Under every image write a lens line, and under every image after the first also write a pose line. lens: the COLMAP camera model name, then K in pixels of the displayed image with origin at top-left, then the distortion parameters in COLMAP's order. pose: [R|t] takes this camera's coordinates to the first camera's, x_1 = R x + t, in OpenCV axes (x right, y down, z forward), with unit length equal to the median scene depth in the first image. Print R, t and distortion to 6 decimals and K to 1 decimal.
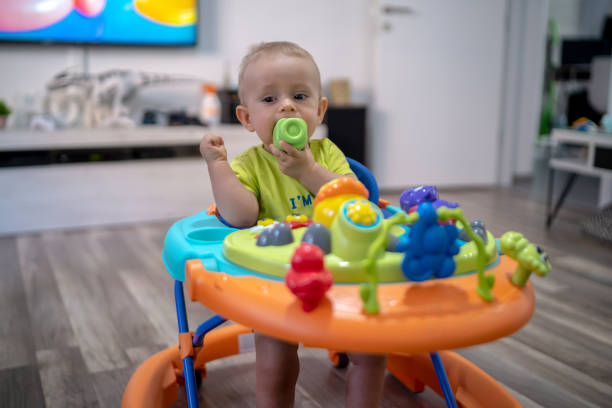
lens RADIAL K [[646.2, 0, 300.9], [0, 646.2, 203.9], [0, 0, 1]] dist [-0.082932, -0.009998]
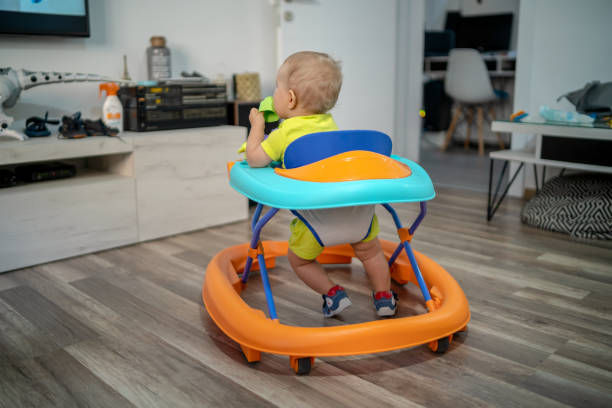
lens RADIAL K [[592.6, 0, 306.0], [0, 592.6, 204.0], [0, 0, 1]] dist [-0.113268, 0.107556]
pose [[0.946293, -0.083083, 0.312452, -0.172243], [0.074870, 0.996461, 0.038212, -0.046584], [-0.314521, -0.012767, 0.949165, 0.237586]]
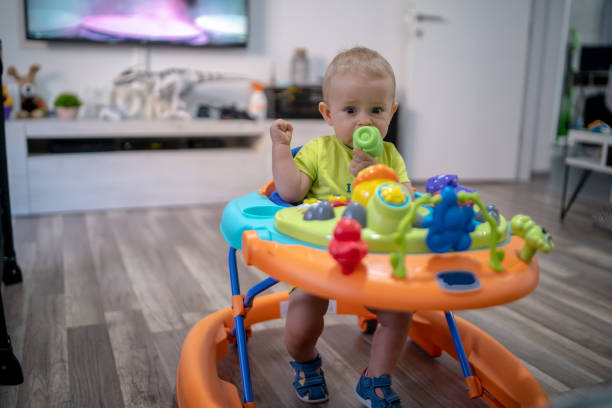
lens RADIAL K [[592.6, 0, 306.0], [0, 592.6, 204.0], [0, 0, 1]] dist [-0.113268, 0.107556]
pose [[0.998416, 0.027003, -0.049353, -0.002755], [-0.026105, 0.999483, 0.018748, 0.003513], [0.049833, -0.017430, 0.998605, -0.021430]]
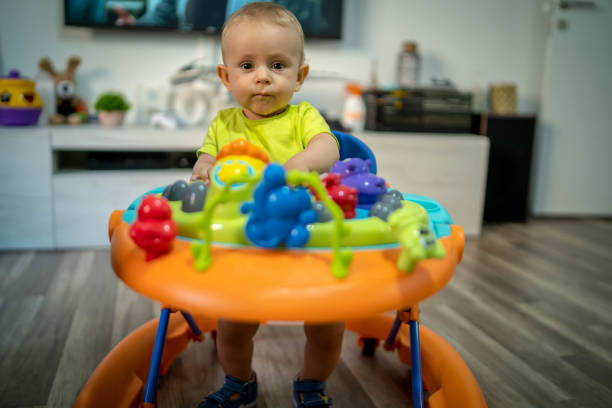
lens RADIAL K [[592.6, 0, 306.0], [0, 592.6, 204.0], [0, 0, 1]] dist [-0.113268, 0.107556]
pose [[0.981128, 0.058619, -0.184259, -0.058495], [-0.059295, 0.998239, 0.001848, -0.026576], [0.184043, 0.009112, 0.982876, 0.245975]]
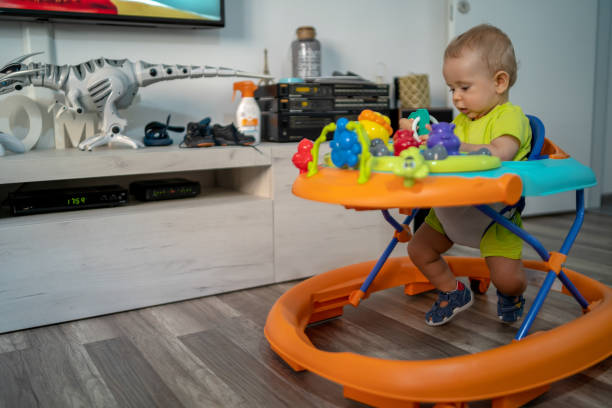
lens RADIAL K [[592.6, 0, 306.0], [0, 592.6, 204.0], [0, 0, 1]] dist [-0.113268, 0.107556]
pose [[0.994904, -0.044267, 0.090586, -0.161257], [0.047207, 0.998417, -0.030576, -0.043370], [-0.089089, 0.034697, 0.995419, 0.451646]]
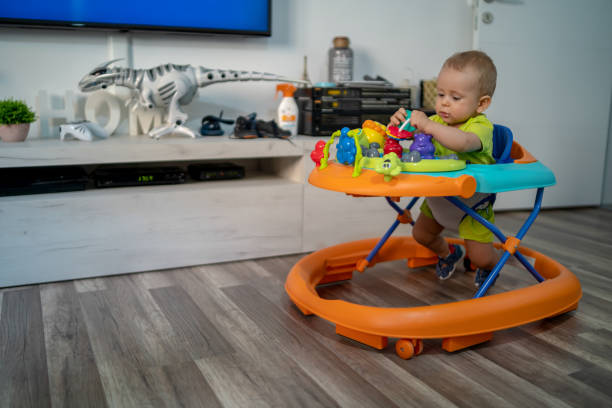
lens RADIAL K [[592.6, 0, 306.0], [0, 592.6, 204.0], [0, 0, 1]] dist [-0.113268, 0.107556]
pose [[1.000000, 0.000803, -0.000163, -0.135323], [-0.000803, 0.999998, -0.002003, -0.041747], [0.000161, 0.002004, 0.999998, 0.315858]]
